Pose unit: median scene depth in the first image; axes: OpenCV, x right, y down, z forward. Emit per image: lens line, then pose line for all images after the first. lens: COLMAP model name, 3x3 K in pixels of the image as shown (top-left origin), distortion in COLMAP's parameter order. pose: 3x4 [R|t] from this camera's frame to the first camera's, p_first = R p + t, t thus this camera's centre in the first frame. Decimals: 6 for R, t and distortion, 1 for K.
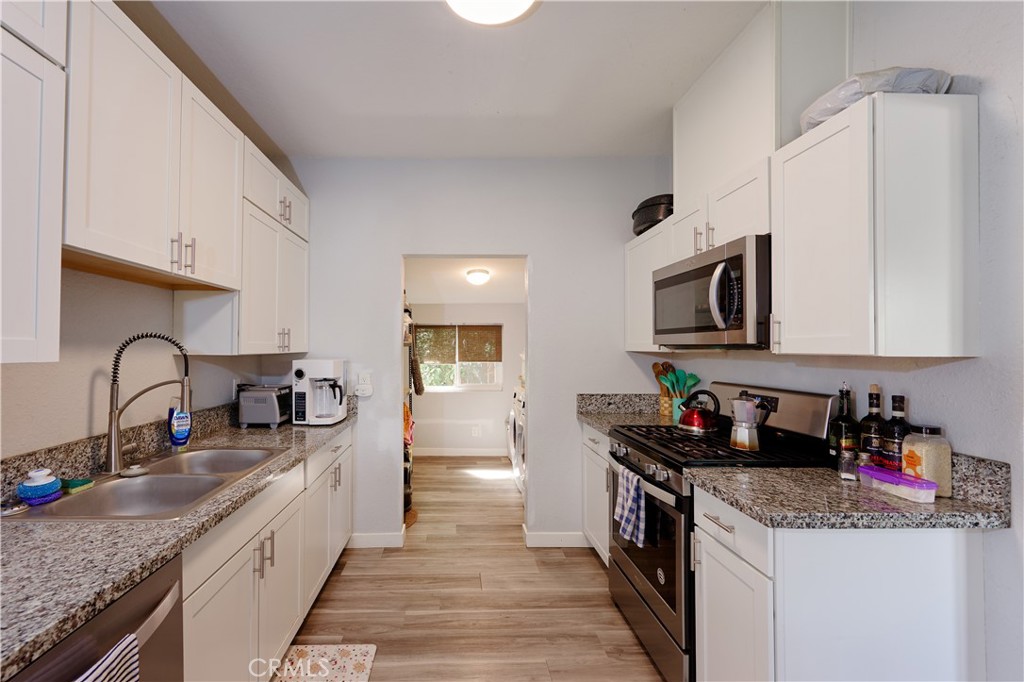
lens RADIAL K [[408.2, 0, 512.0], [0, 408.2, 341.0], [0, 0, 1]] dist [-0.000729, -0.000191]
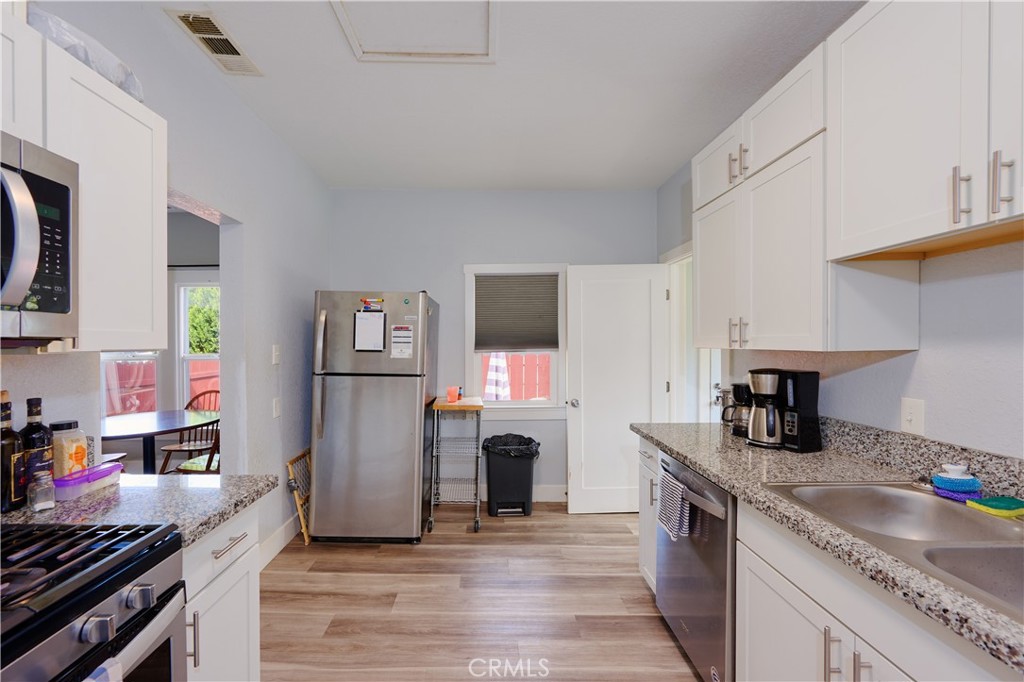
lens RADIAL K [[408.2, 0, 512.0], [0, 408.2, 341.0], [0, 0, 1]] dist [-0.000729, -0.000191]
pose [[-0.996630, 0.005639, 0.081838, -0.160677], [0.003724, 0.999716, -0.023531, 0.034631], [-0.081948, -0.023147, -0.996368, 1.805750]]
